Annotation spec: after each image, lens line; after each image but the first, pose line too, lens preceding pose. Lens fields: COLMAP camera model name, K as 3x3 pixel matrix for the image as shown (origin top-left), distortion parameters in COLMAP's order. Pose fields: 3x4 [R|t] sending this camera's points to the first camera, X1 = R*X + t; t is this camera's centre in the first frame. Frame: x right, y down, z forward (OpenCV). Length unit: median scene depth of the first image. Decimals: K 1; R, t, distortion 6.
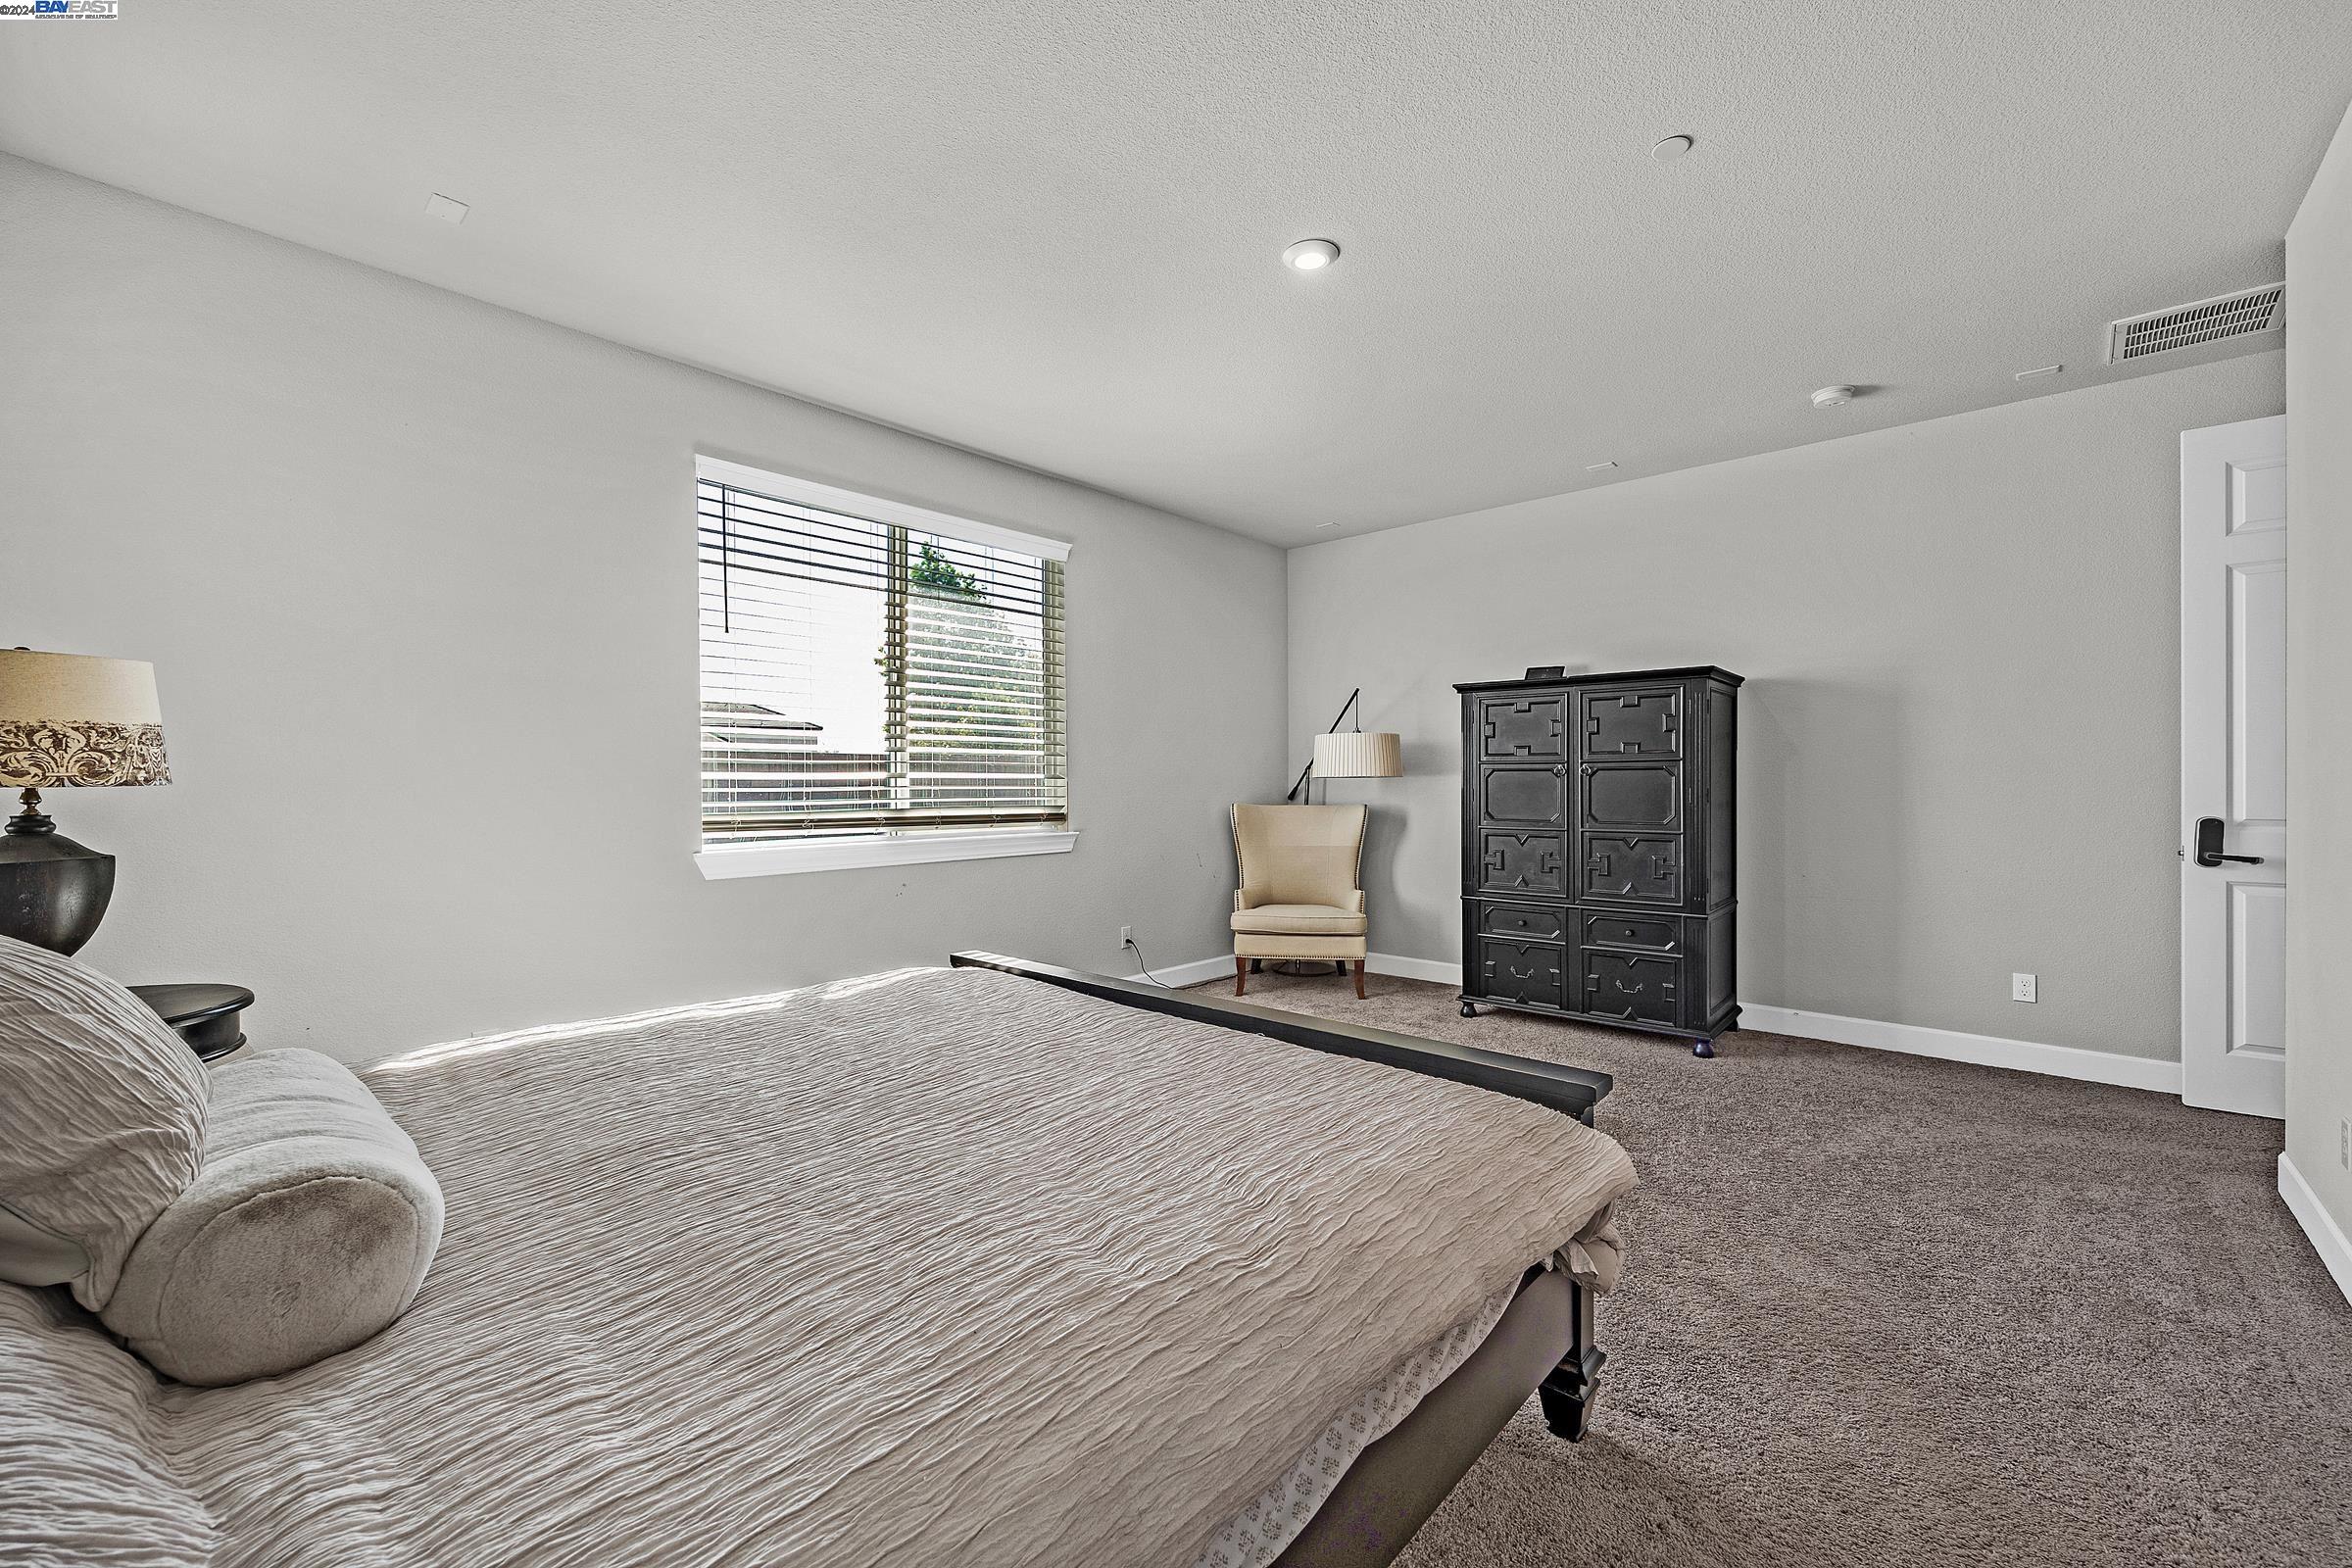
lens RADIAL K [[940.7, 0, 1177.1], [0, 940.7, 783.8], [0, 0, 1]] dist [-0.000981, -0.000804]
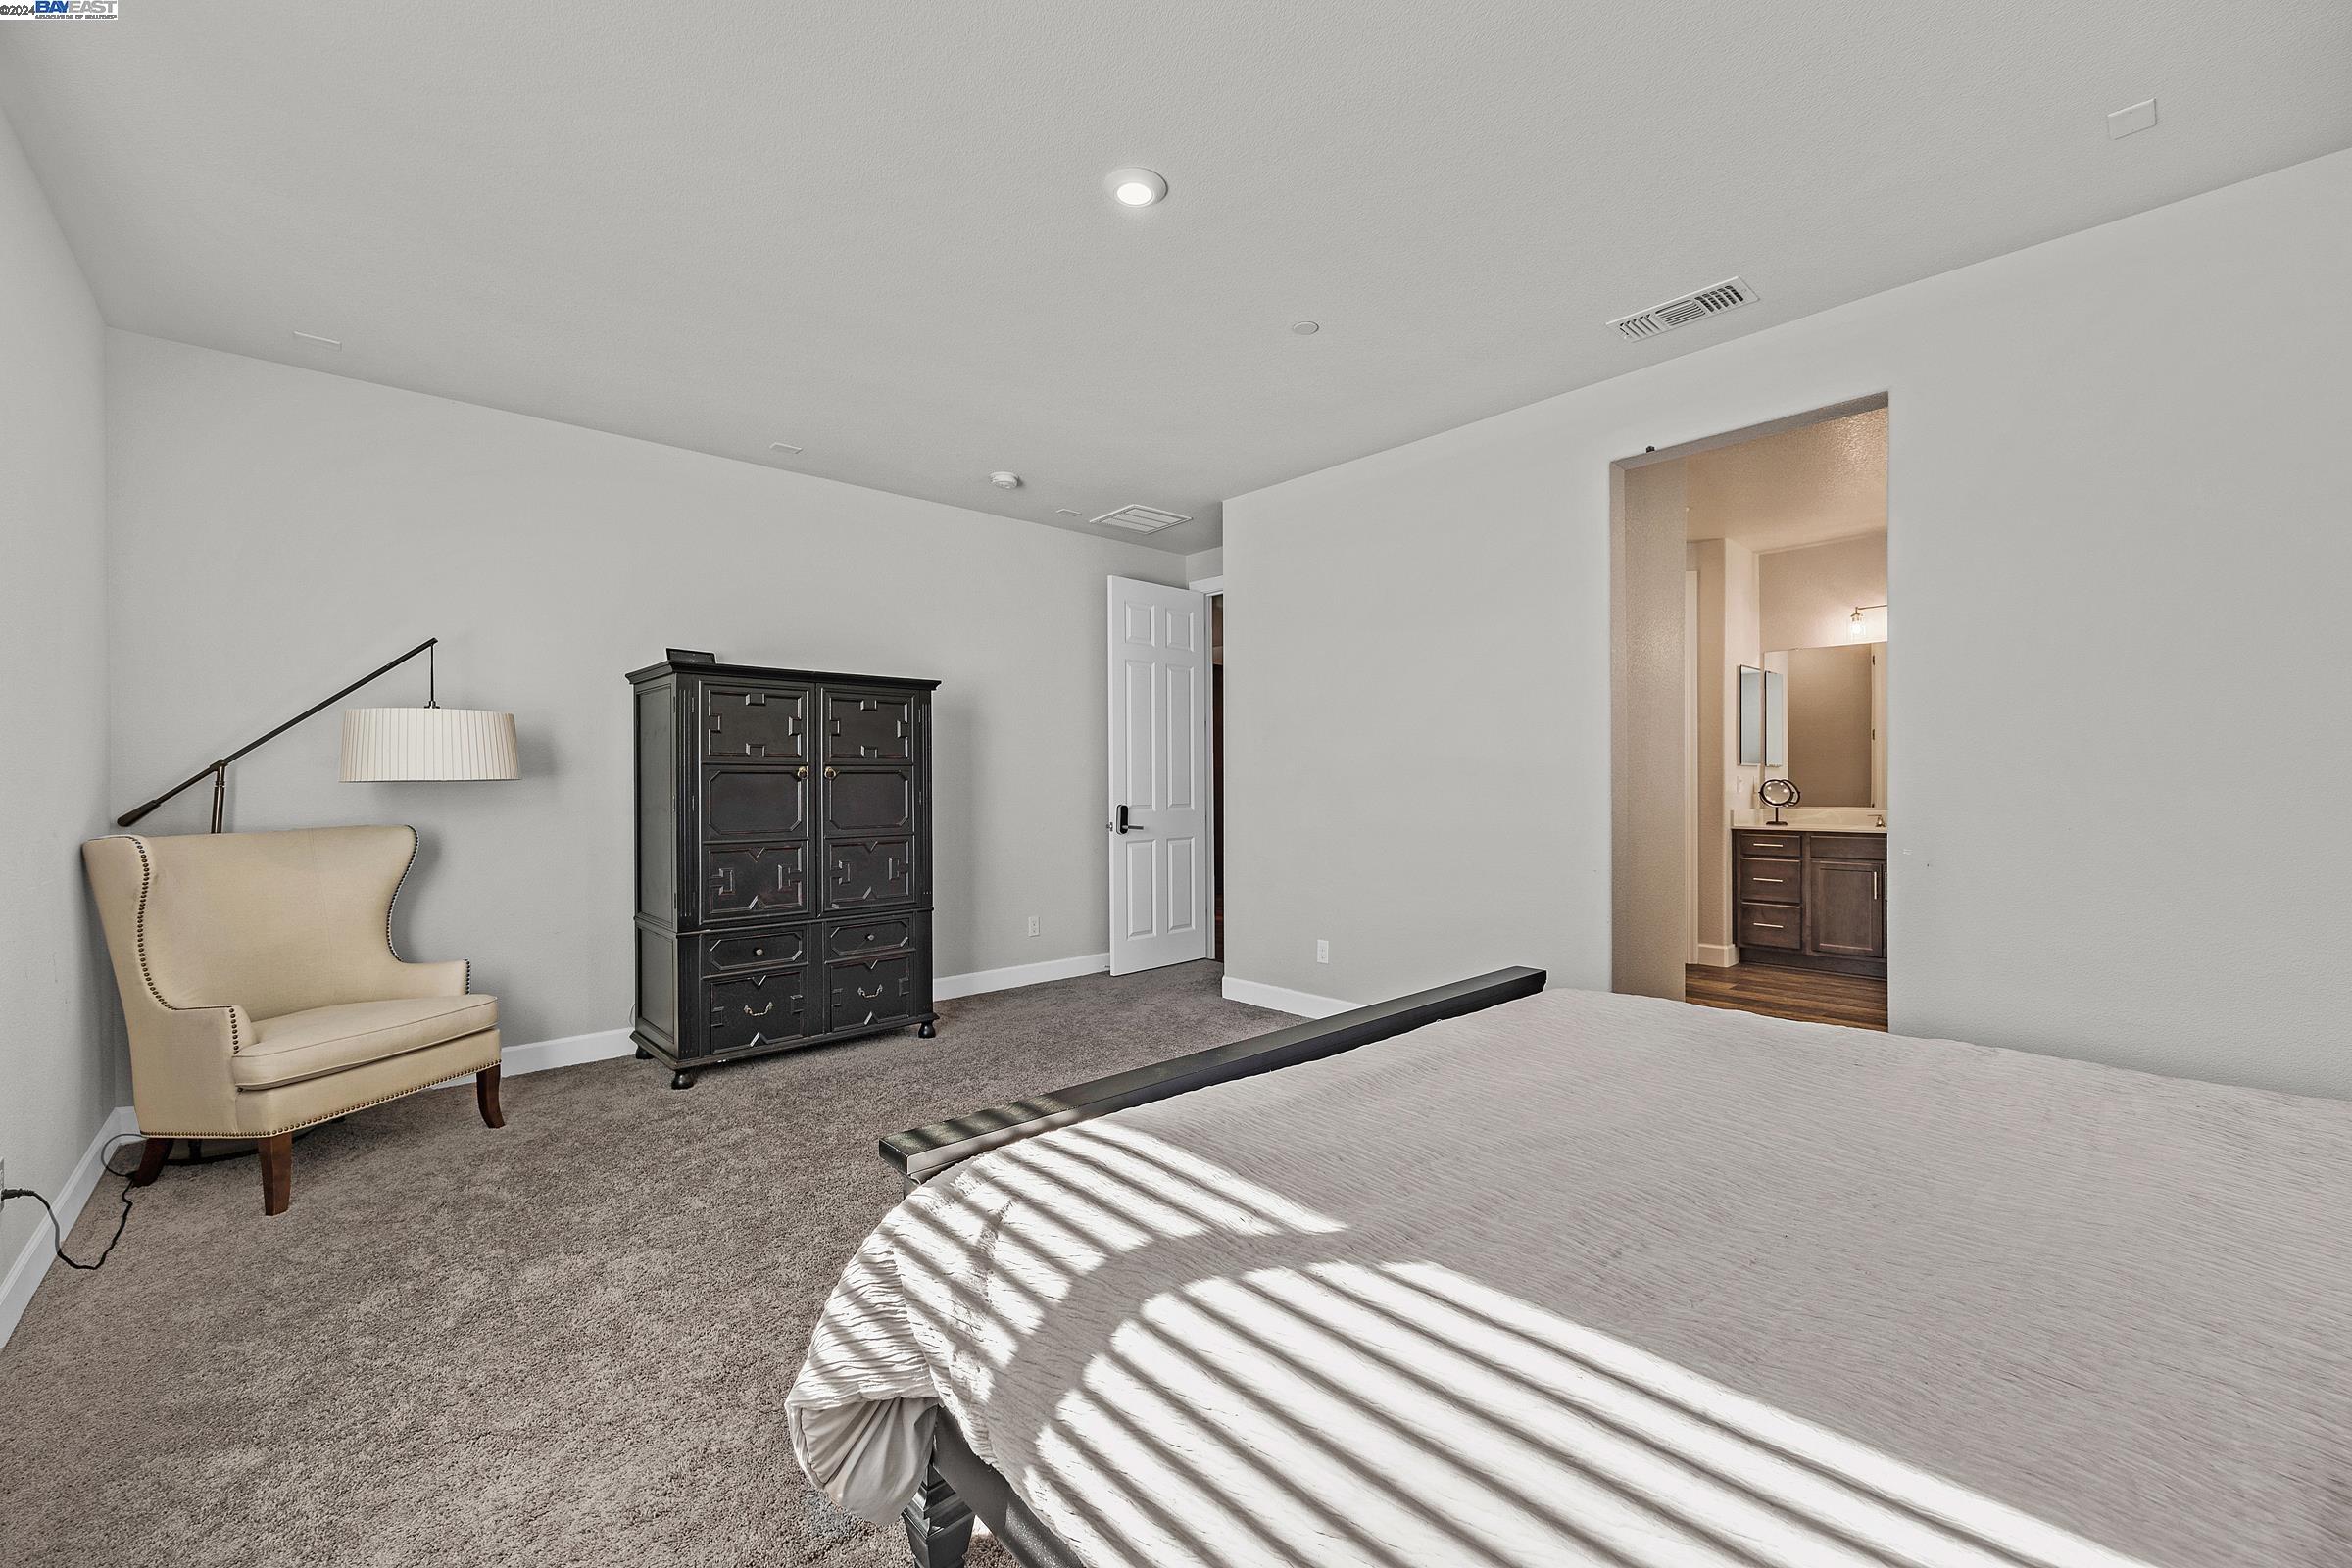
lens RADIAL K [[940.7, 0, 1177.0], [0, 940.7, 781.1], [0, 0, 1]] dist [-0.000981, -0.000804]
pose [[0.106921, 0.003130, 0.994263, -0.494956], [0.009345, 0.999948, -0.004153, 0.000607], [-0.994224, 0.009735, 0.106886, 0.590467]]
